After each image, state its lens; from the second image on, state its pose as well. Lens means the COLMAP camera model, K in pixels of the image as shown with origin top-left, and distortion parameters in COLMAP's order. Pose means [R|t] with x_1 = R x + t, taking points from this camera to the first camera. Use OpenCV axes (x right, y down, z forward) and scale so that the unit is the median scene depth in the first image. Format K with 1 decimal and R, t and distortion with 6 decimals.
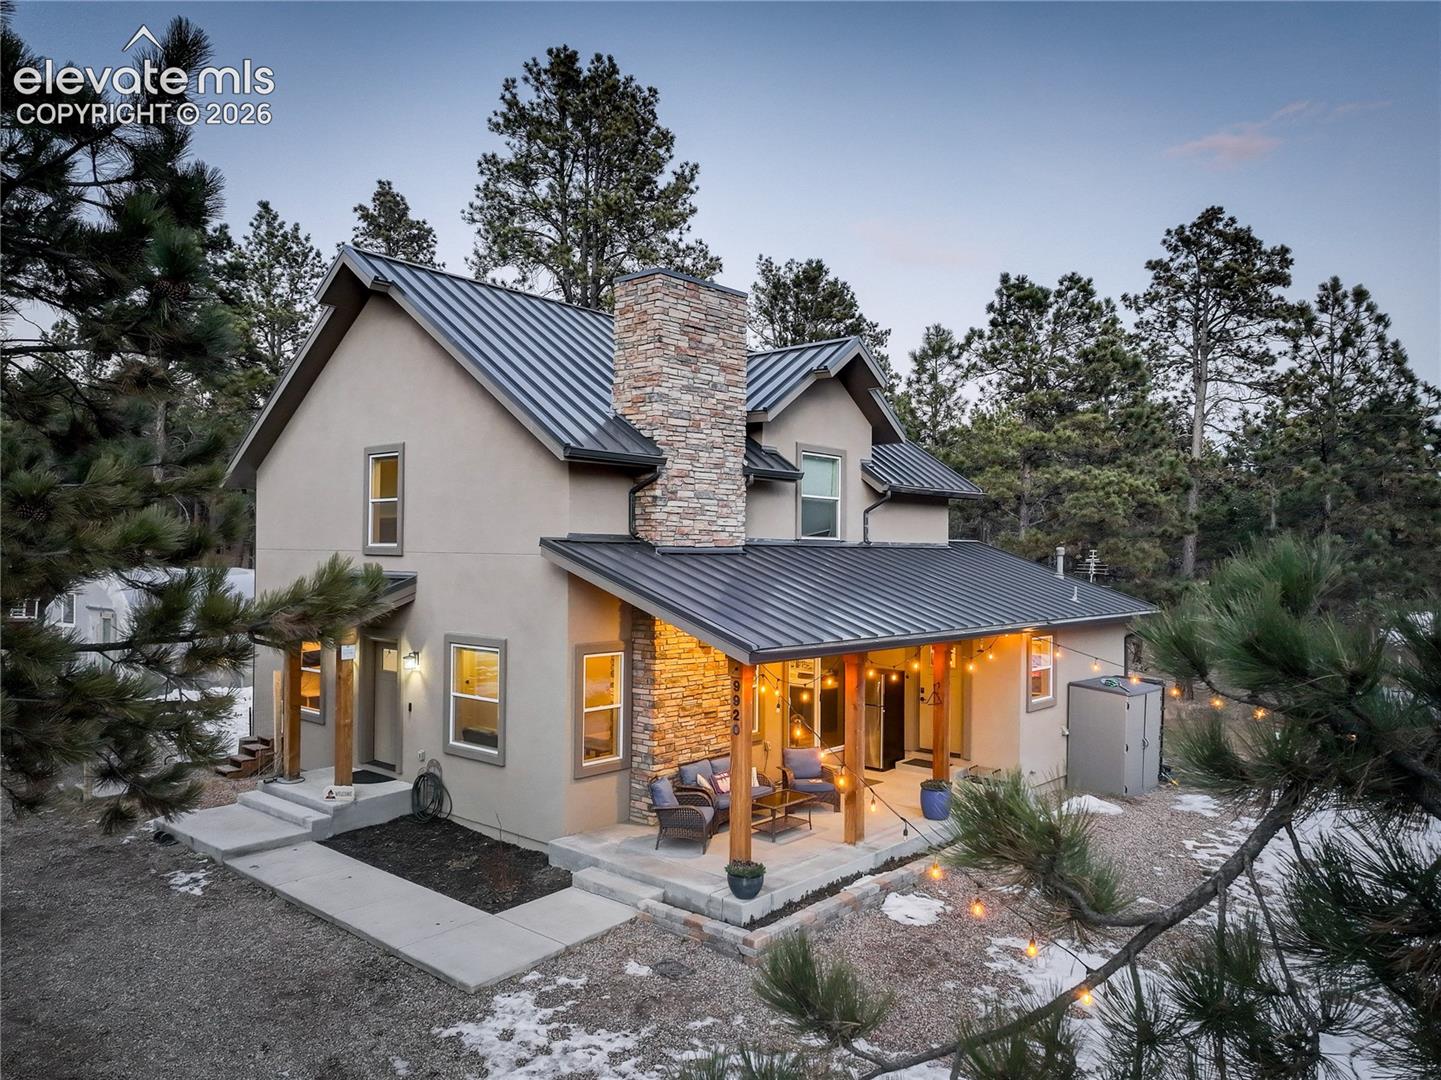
lens RADIAL K [[1015.5, 0, 720.5], [0, 1015.5, 540.0], [0, 0, 1]] dist [0.007296, 0.003426]
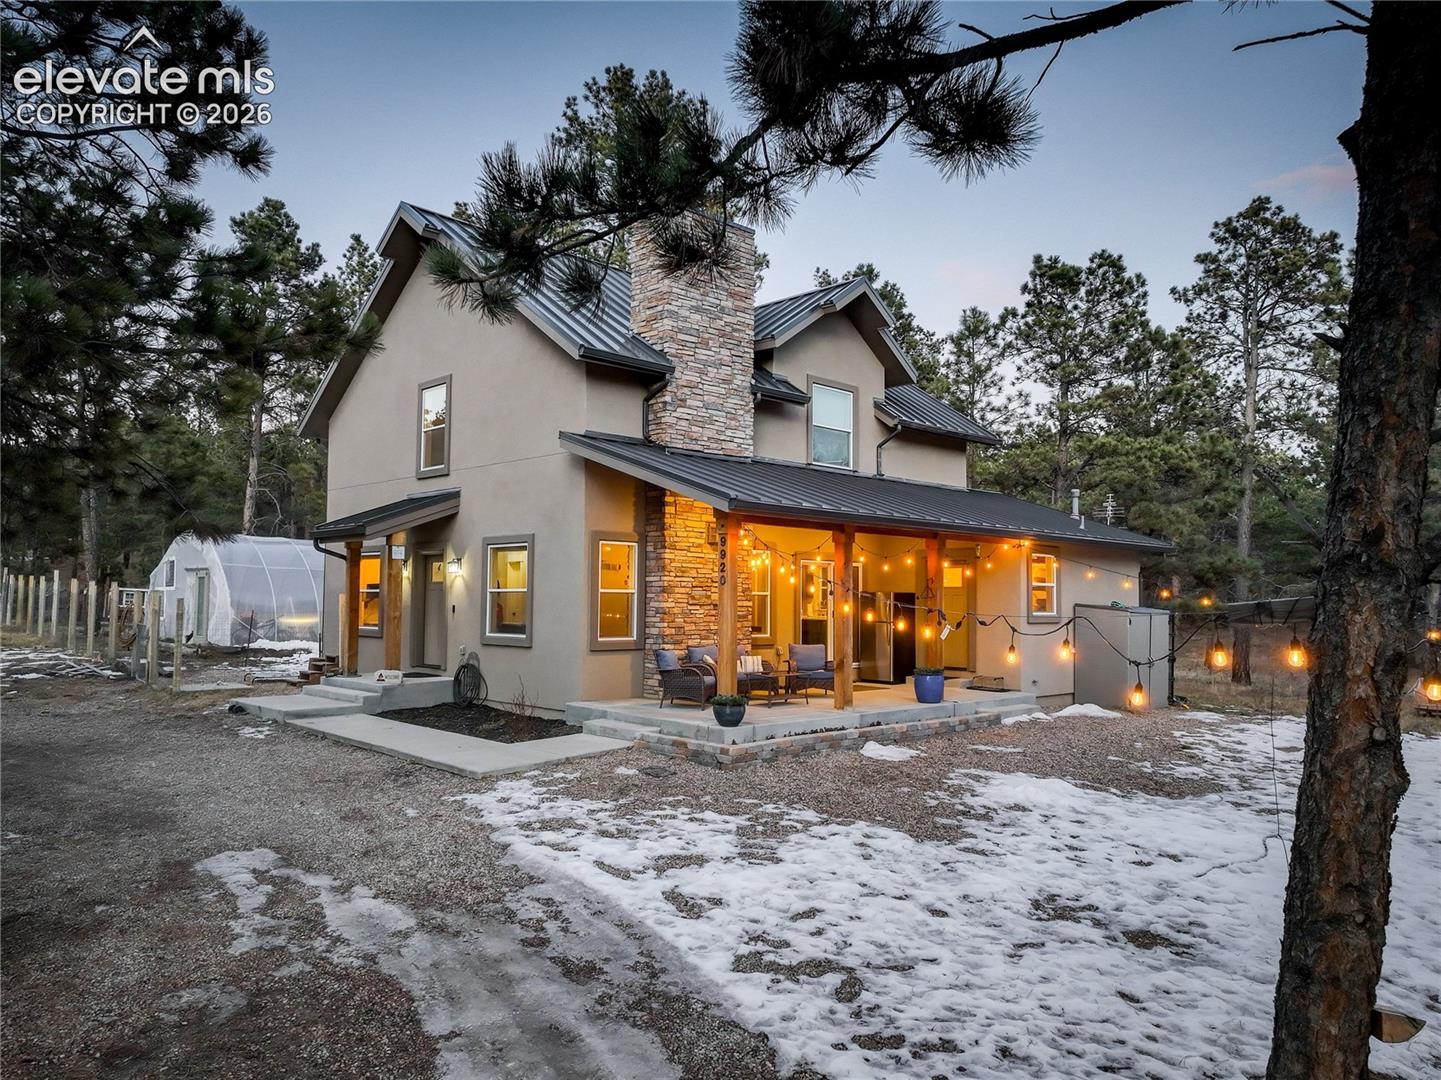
lens RADIAL K [[1015.5, 0, 720.5], [0, 1015.5, 540.0], [0, 0, 1]] dist [0.007296, 0.003426]
pose [[0.996581, -0.006424, -0.082374, 0.042655], [0.002537, 0.998882, -0.047208, 0.079155], [0.082585, 0.046837, 0.995483, -0.046373]]
